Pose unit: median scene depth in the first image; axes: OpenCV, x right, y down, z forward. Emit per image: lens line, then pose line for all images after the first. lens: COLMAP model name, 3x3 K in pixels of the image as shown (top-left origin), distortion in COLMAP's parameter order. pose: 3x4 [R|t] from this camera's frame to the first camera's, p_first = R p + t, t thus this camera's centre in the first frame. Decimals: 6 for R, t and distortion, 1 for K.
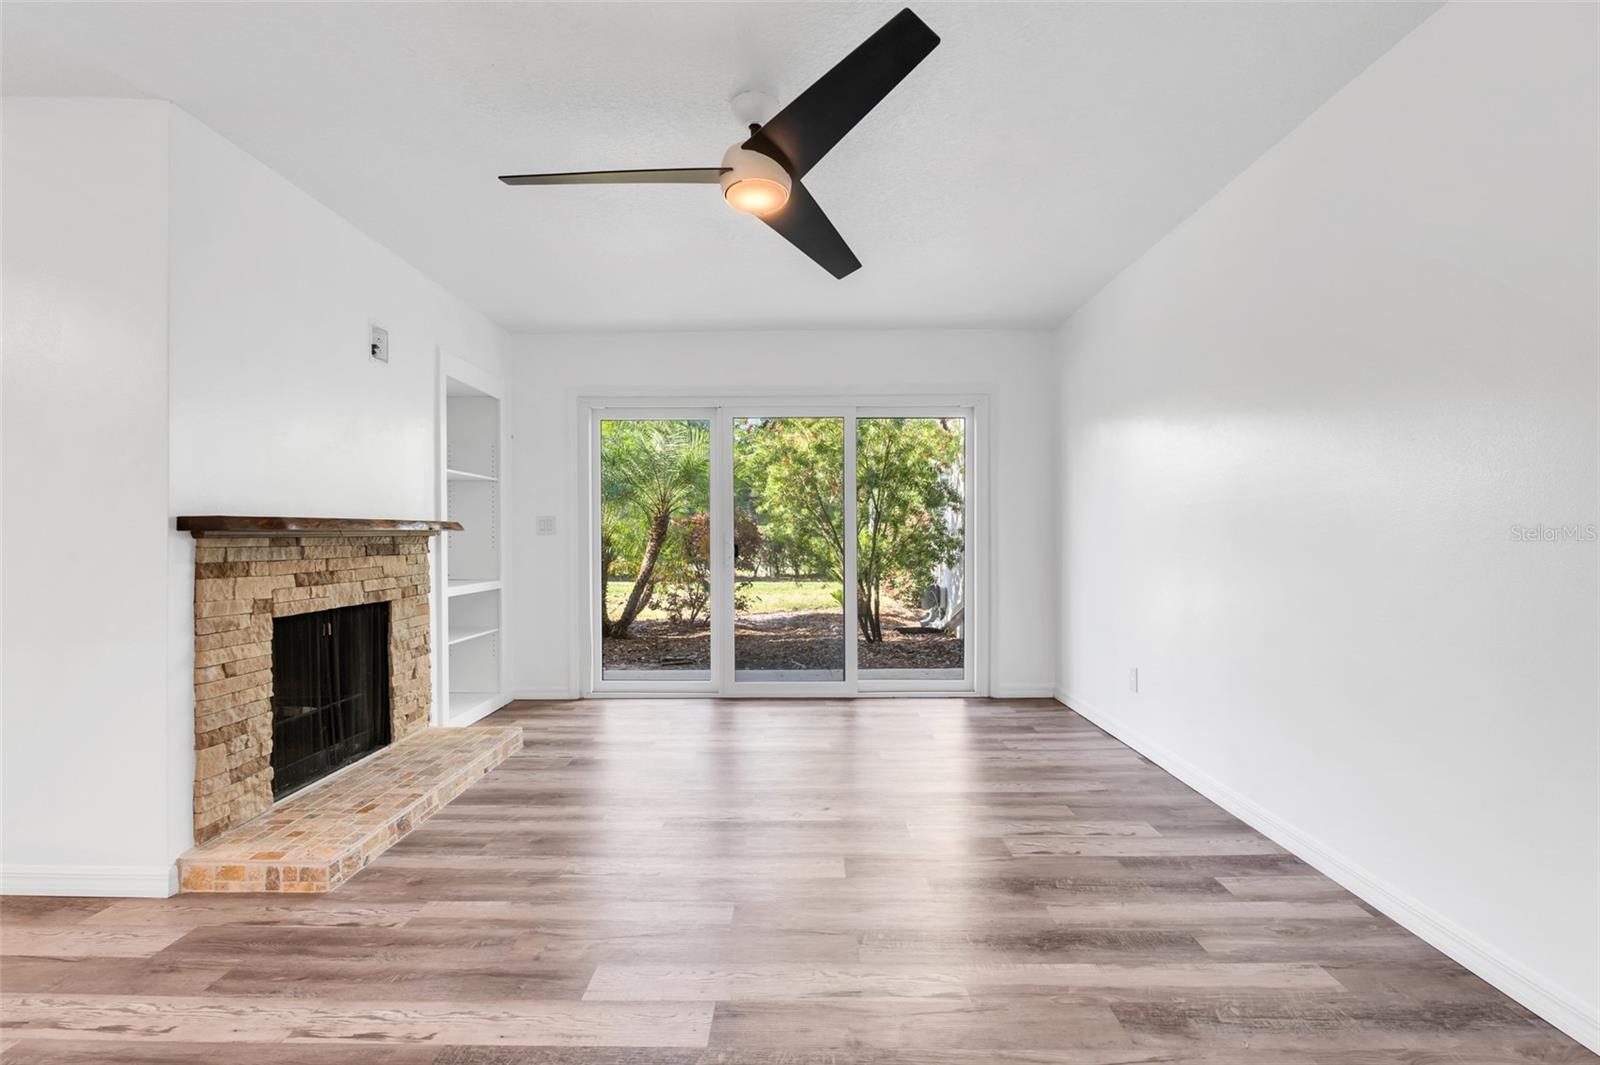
lens RADIAL K [[712.5, 0, 794.1], [0, 712.5, 548.3], [0, 0, 1]] dist [-0.020213, 0.003409]
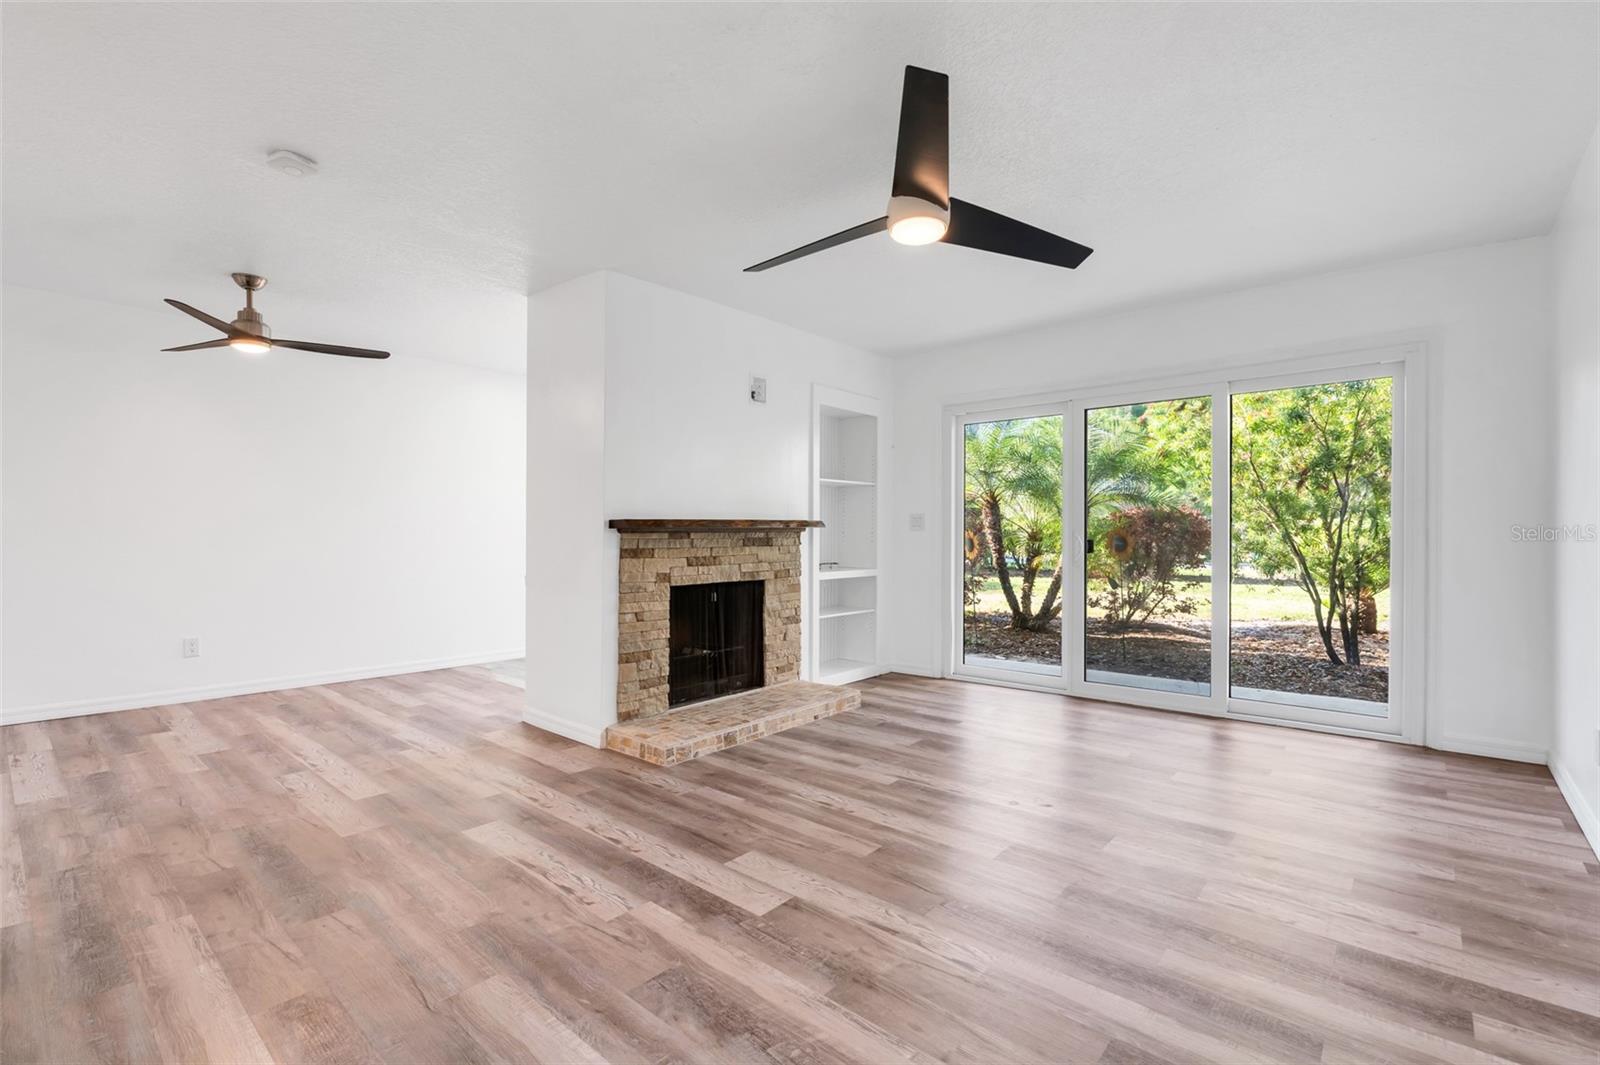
lens RADIAL K [[712.5, 0, 793.8], [0, 712.5, 539.6], [0, 0, 1]] dist [-0.020213, 0.003409]
pose [[0.756056, 0.005713, -0.654482, 0.449362], [-0.009253, 0.999955, -0.001961, -0.000297], [0.654441, 0.007538, 0.756075, 0.015971]]
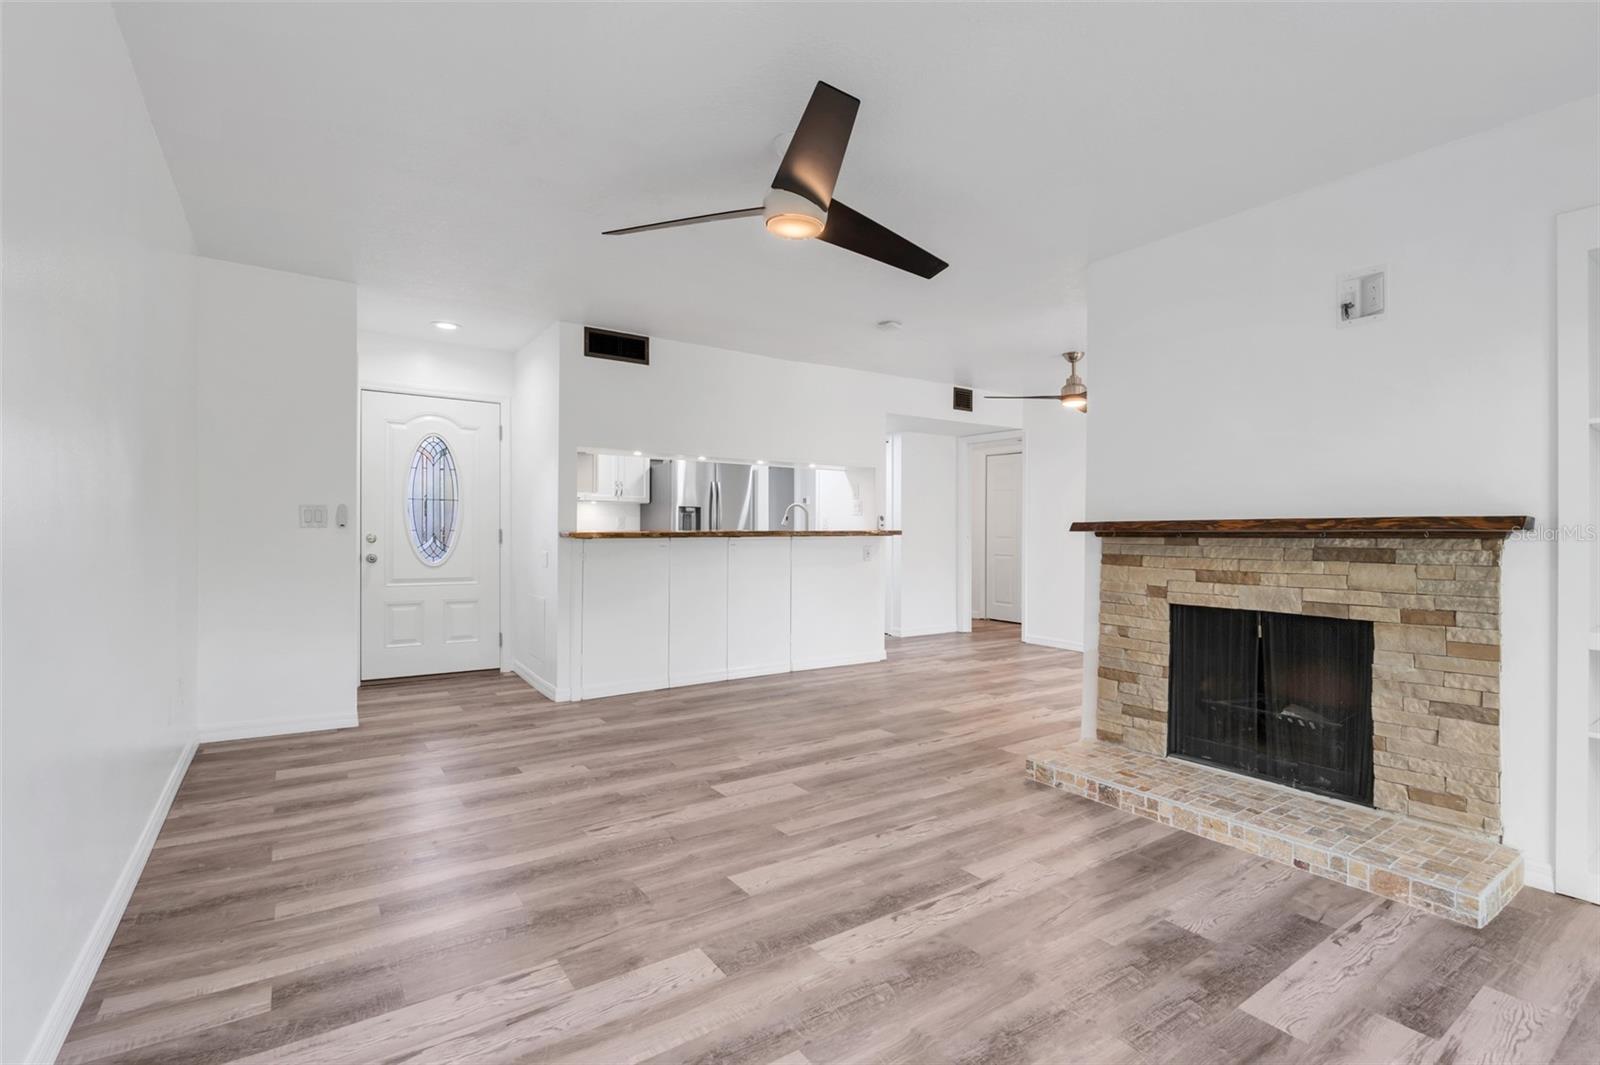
lens RADIAL K [[712.5, 0, 803.3], [0, 712.5, 526.0], [0, 0, 1]] dist [-0.020213, 0.003409]
pose [[-0.807125, -0.012533, -0.590247, 0.490308], [-0.018769, 0.999814, 0.004435, -0.028173], [0.590082, 0.014658, -0.807210, 1.575474]]
